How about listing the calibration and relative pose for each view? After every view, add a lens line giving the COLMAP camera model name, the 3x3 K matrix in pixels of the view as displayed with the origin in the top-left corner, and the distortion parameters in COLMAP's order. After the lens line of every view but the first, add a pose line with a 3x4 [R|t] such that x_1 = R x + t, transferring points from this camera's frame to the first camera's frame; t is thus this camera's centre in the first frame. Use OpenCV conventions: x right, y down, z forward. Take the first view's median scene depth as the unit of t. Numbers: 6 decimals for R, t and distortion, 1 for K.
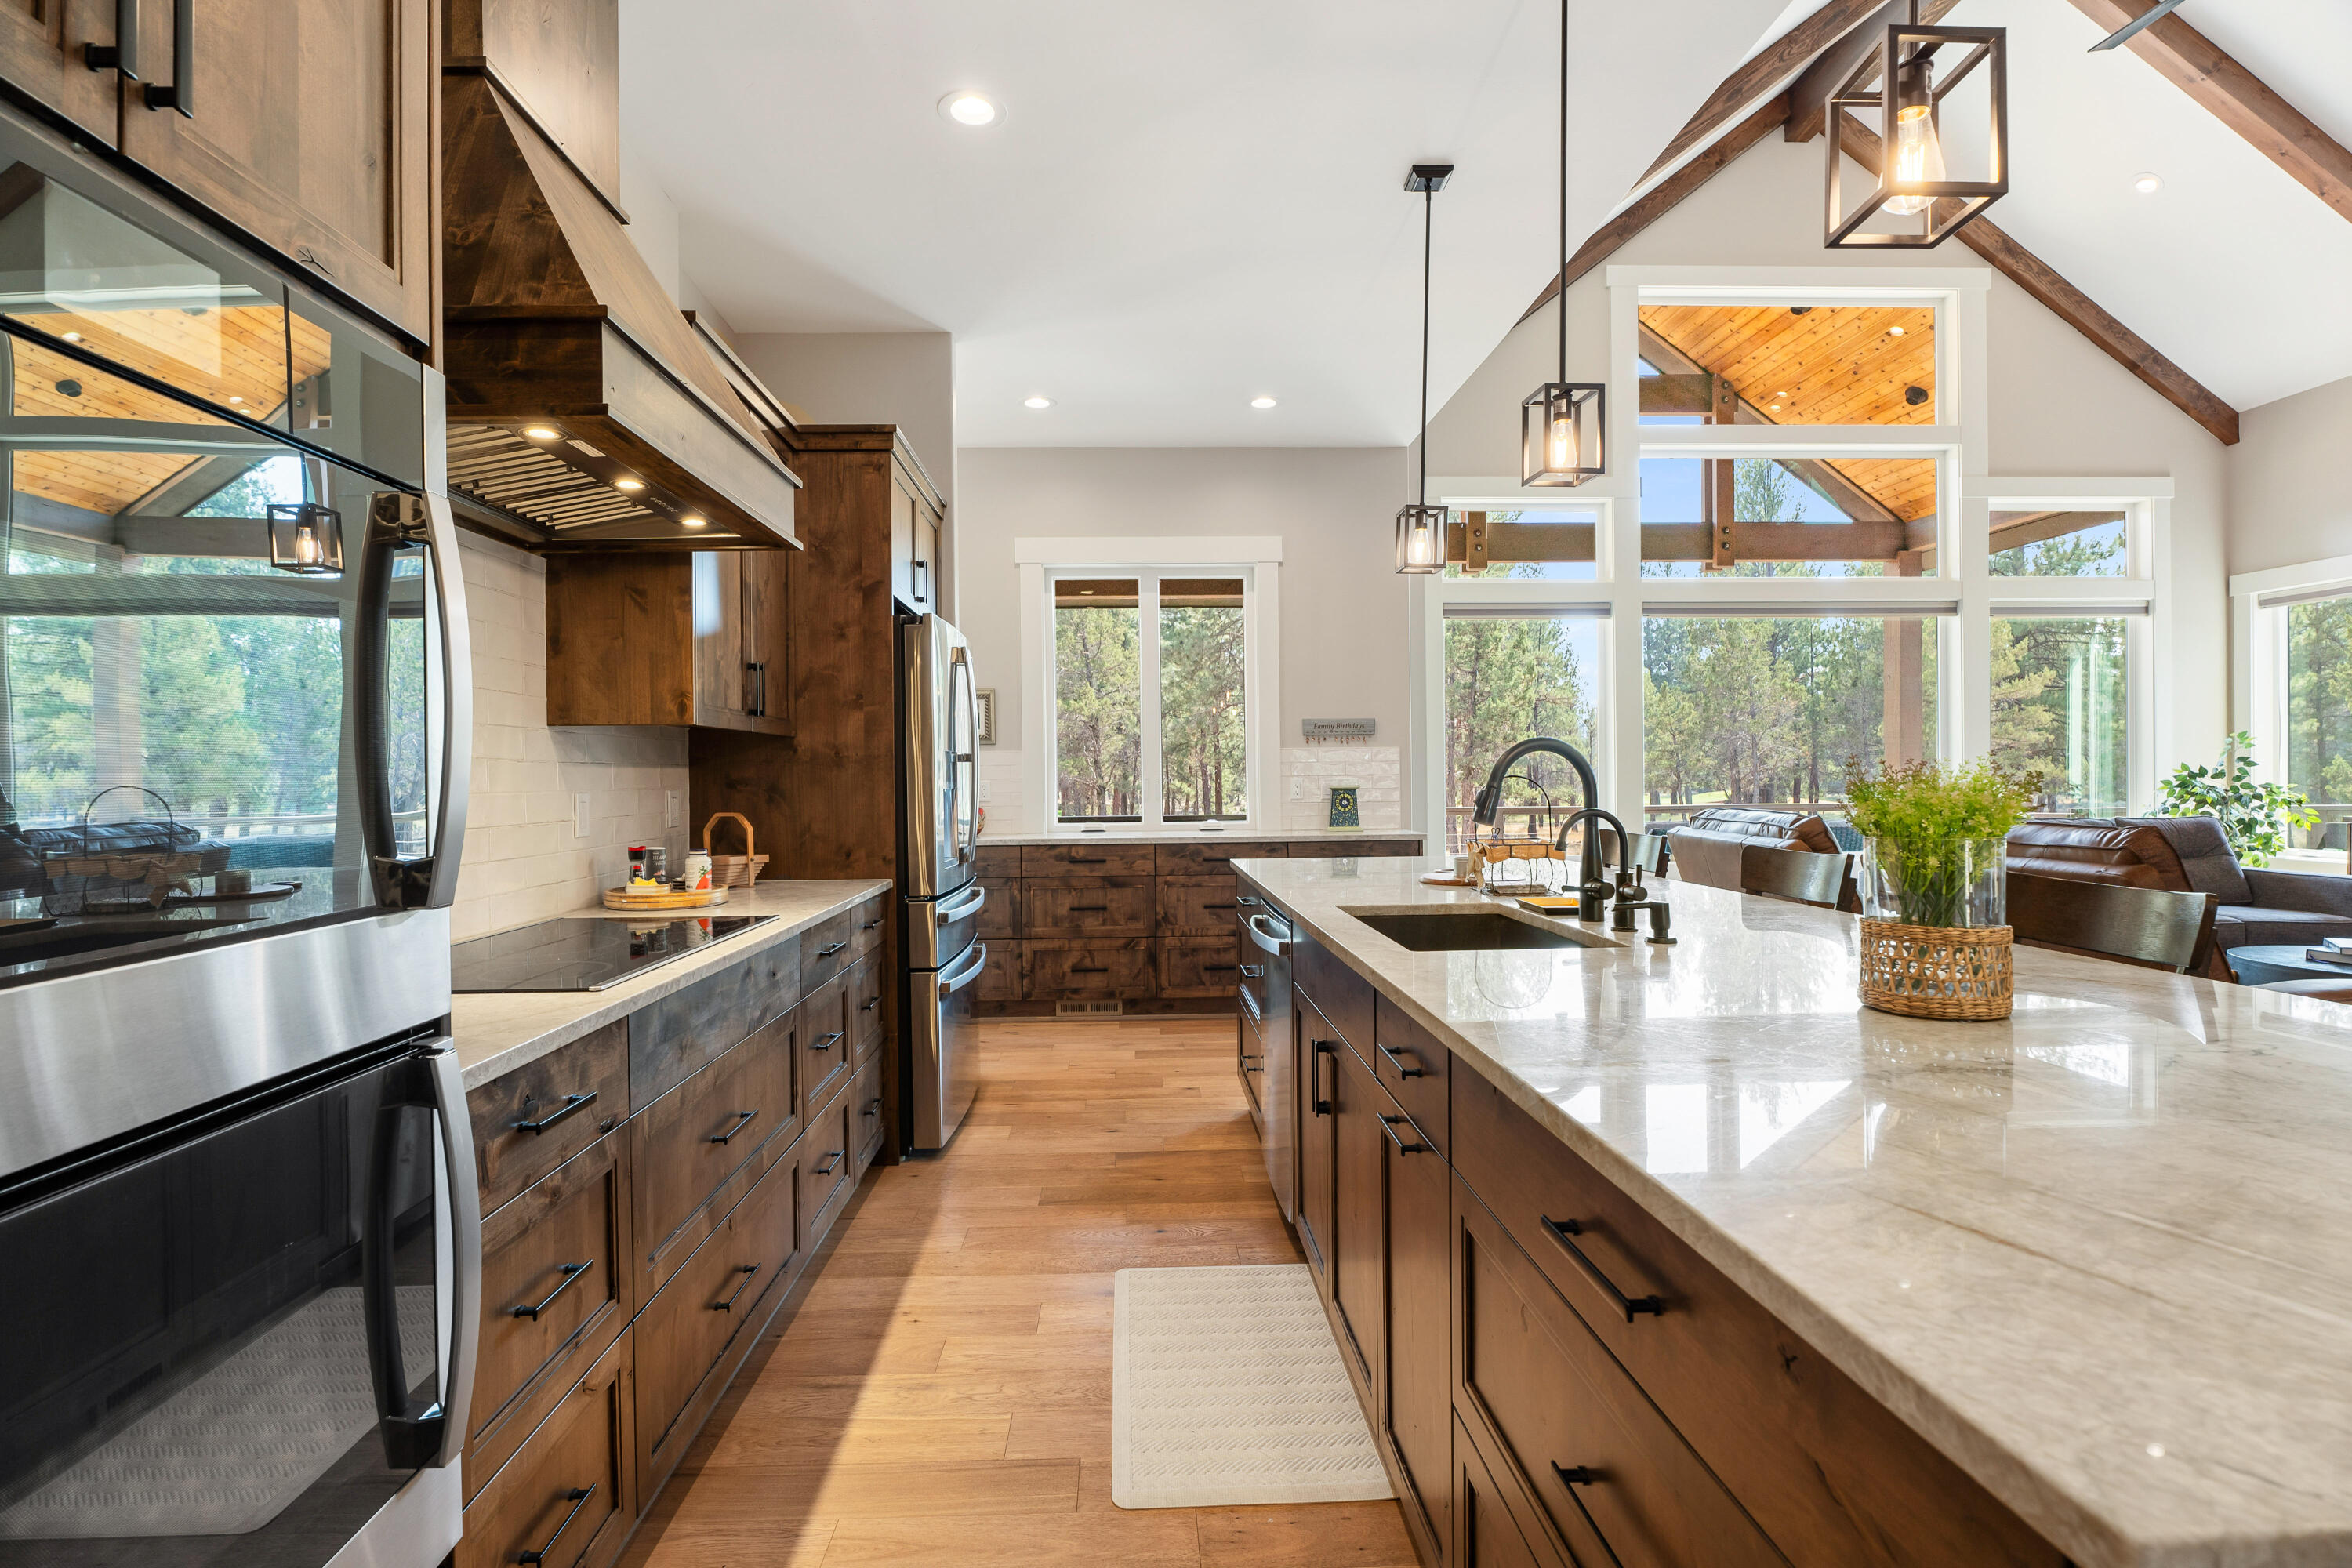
lens RADIAL K [[1119.4, 0, 1162.2], [0, 1119.4, 795.1], [0, 0, 1]] dist [-0.012942, -0.001230]
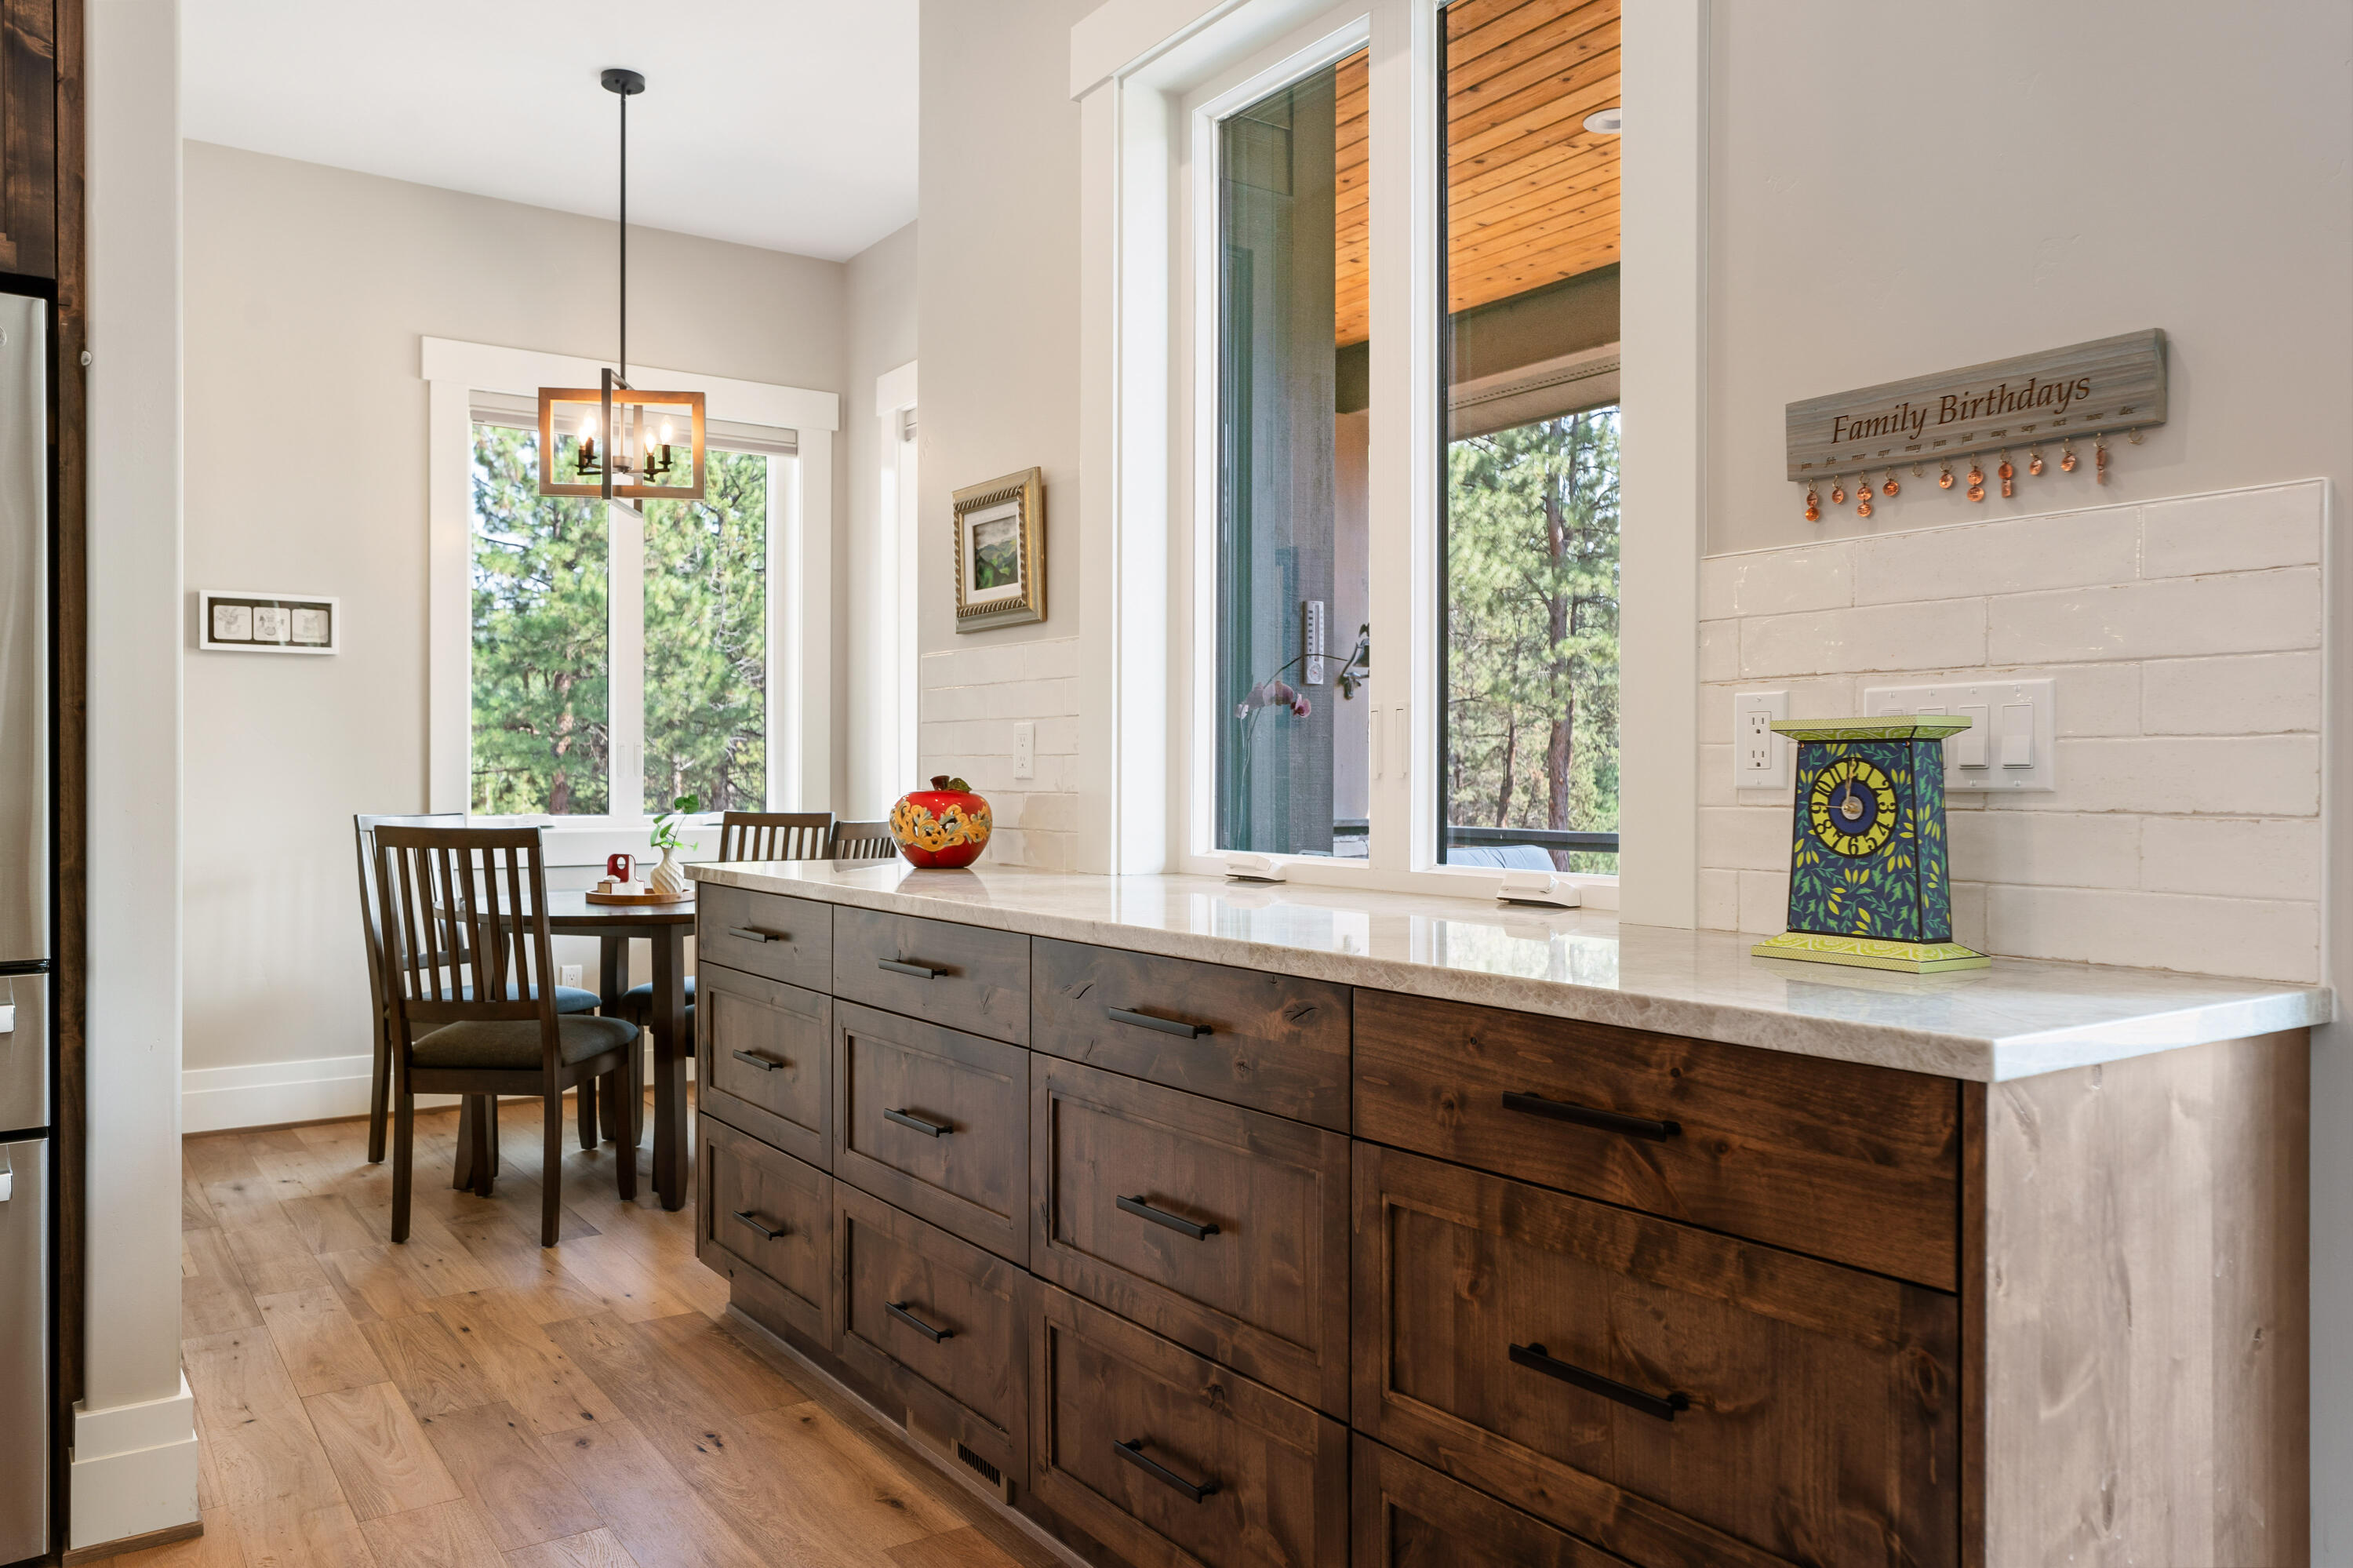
lens RADIAL K [[1653.6, 0, 1176.5], [0, 1653.6, 784.0], [0, 0, 1]] dist [-0.000514, 0.004710]
pose [[0.542347, 0.017367, -0.839975, 0.261448], [-0.023235, 0.999714, 0.005667, 0.002727], [0.839833, 0.016443, 0.542595, 0.597643]]
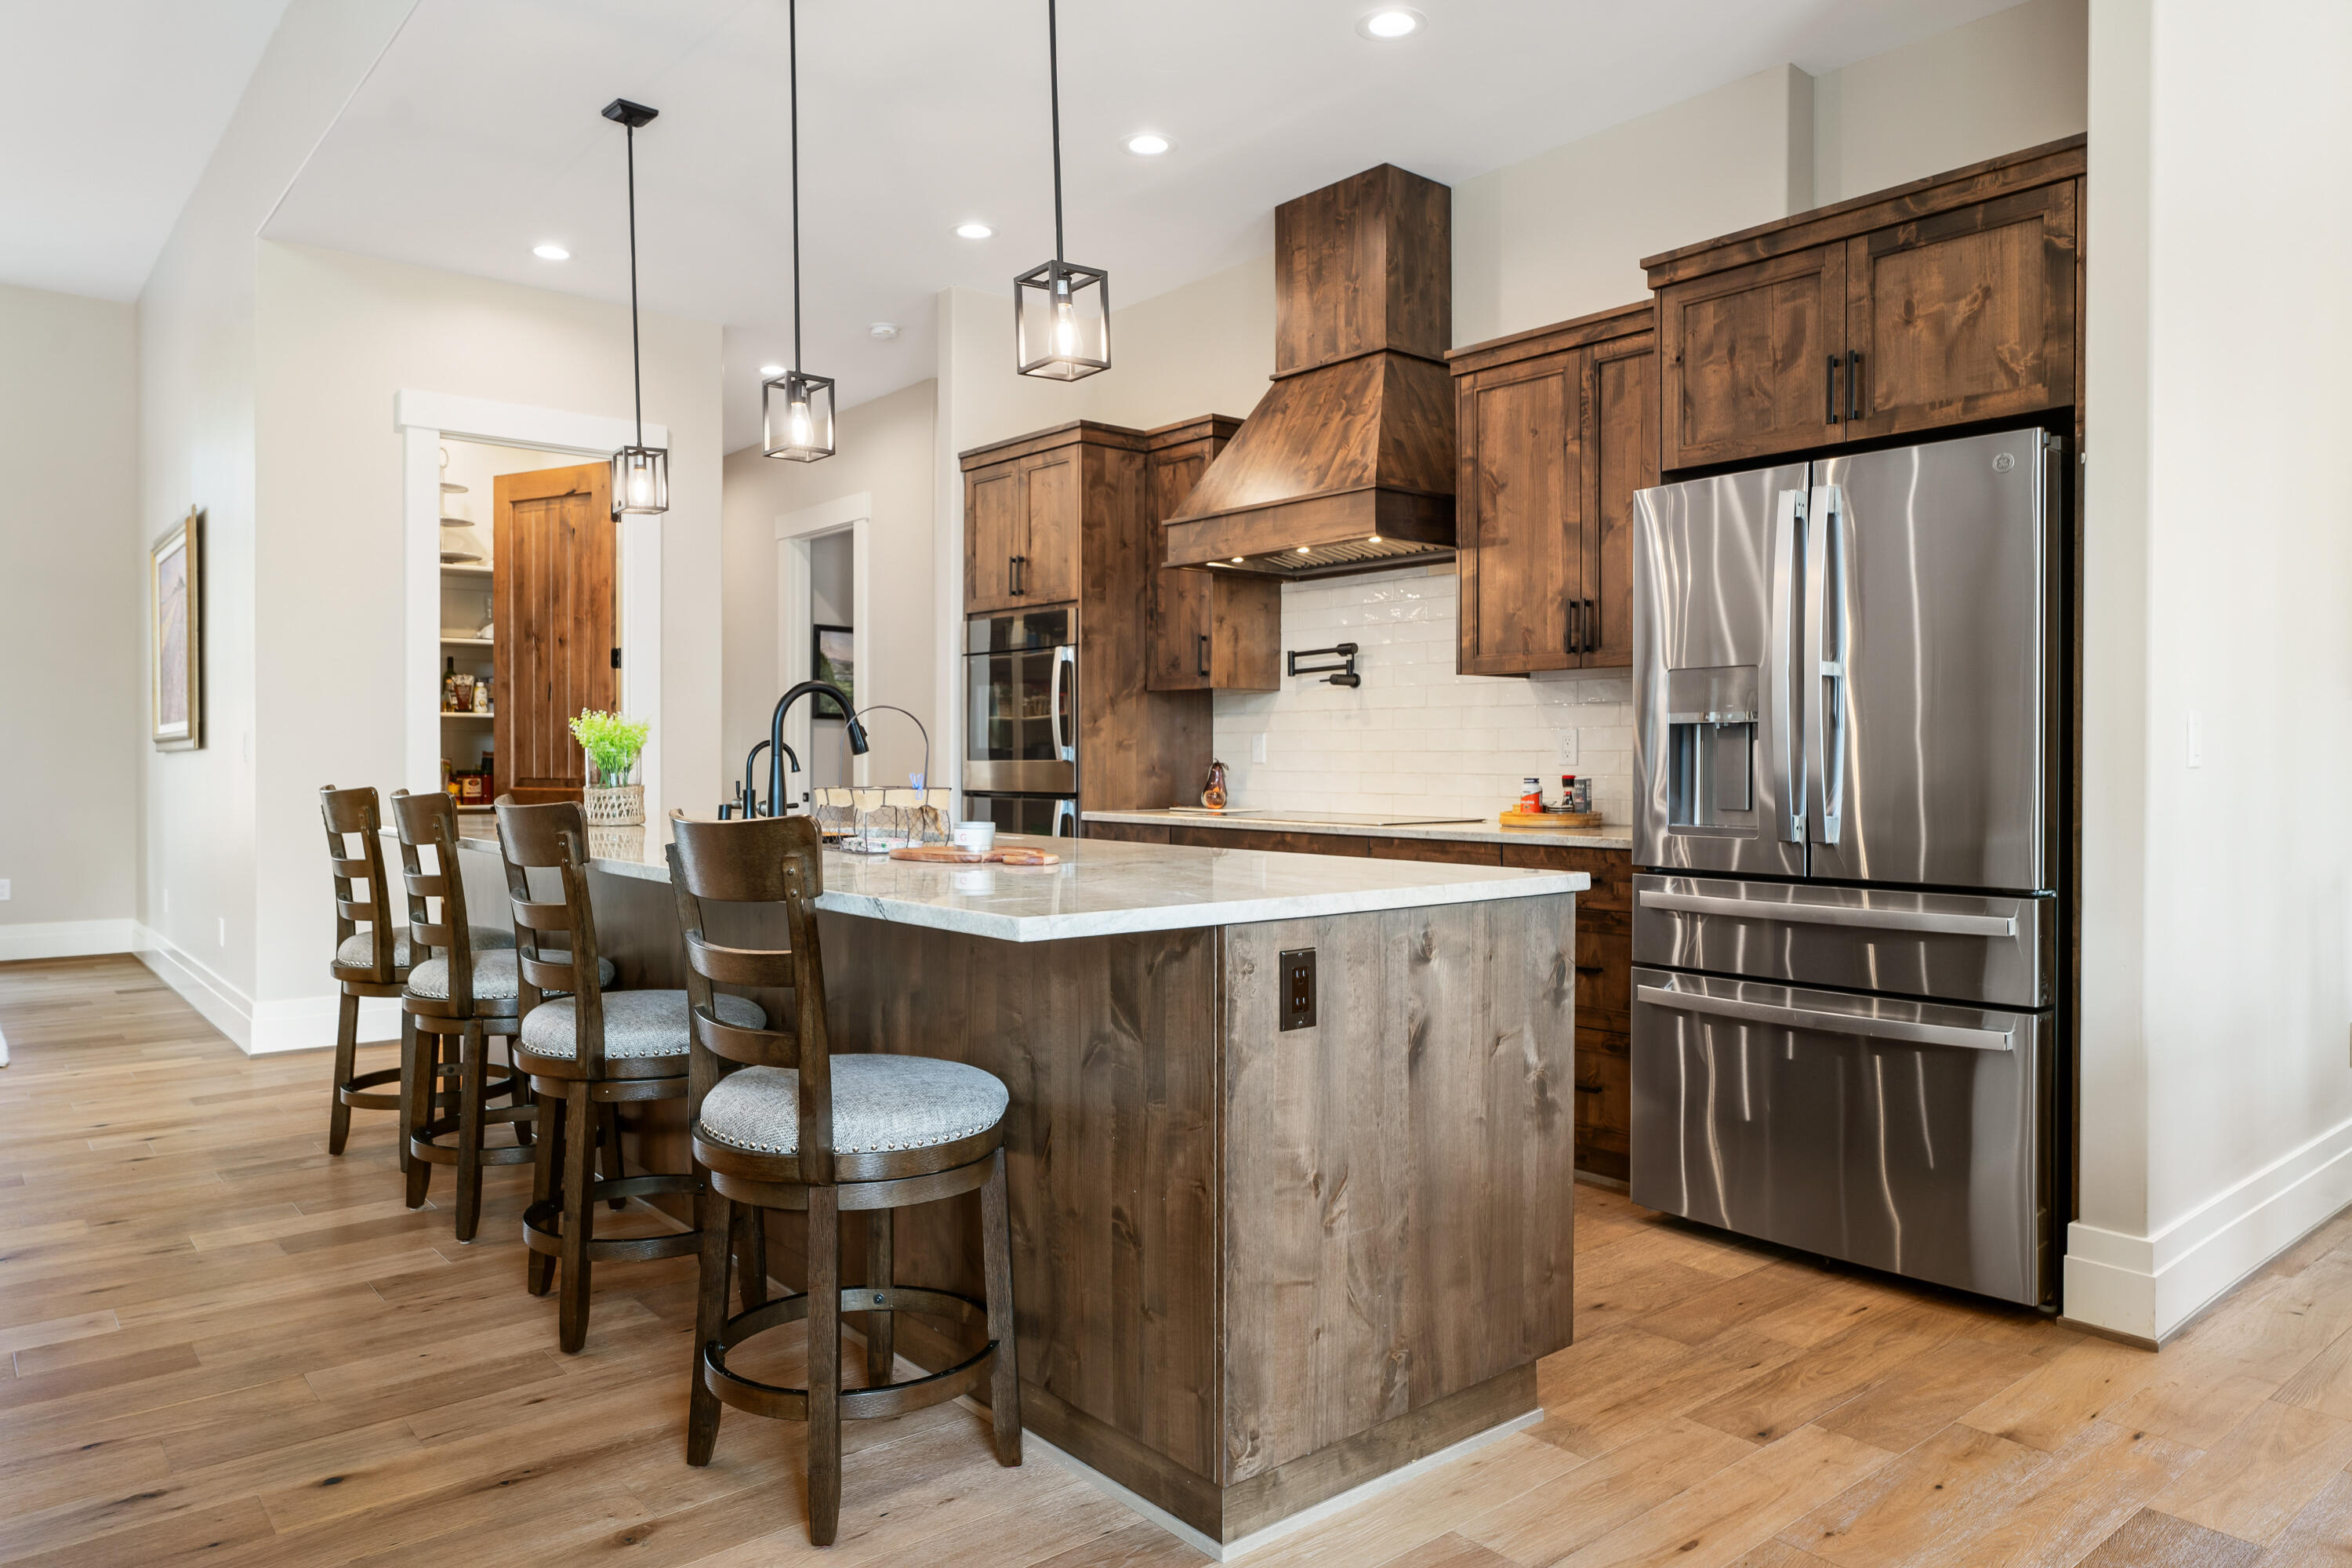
lens RADIAL K [[1507.6, 0, 1176.0], [0, 1507.6, 784.0], [0, 0, 1]] dist [-0.018580, 0.000618]
pose [[-0.784154, 0.020900, -0.620214, 0.314139], [-0.002647, 0.999311, 0.037022, -0.000393], [0.620561, 0.030673, -0.783558, 0.755099]]
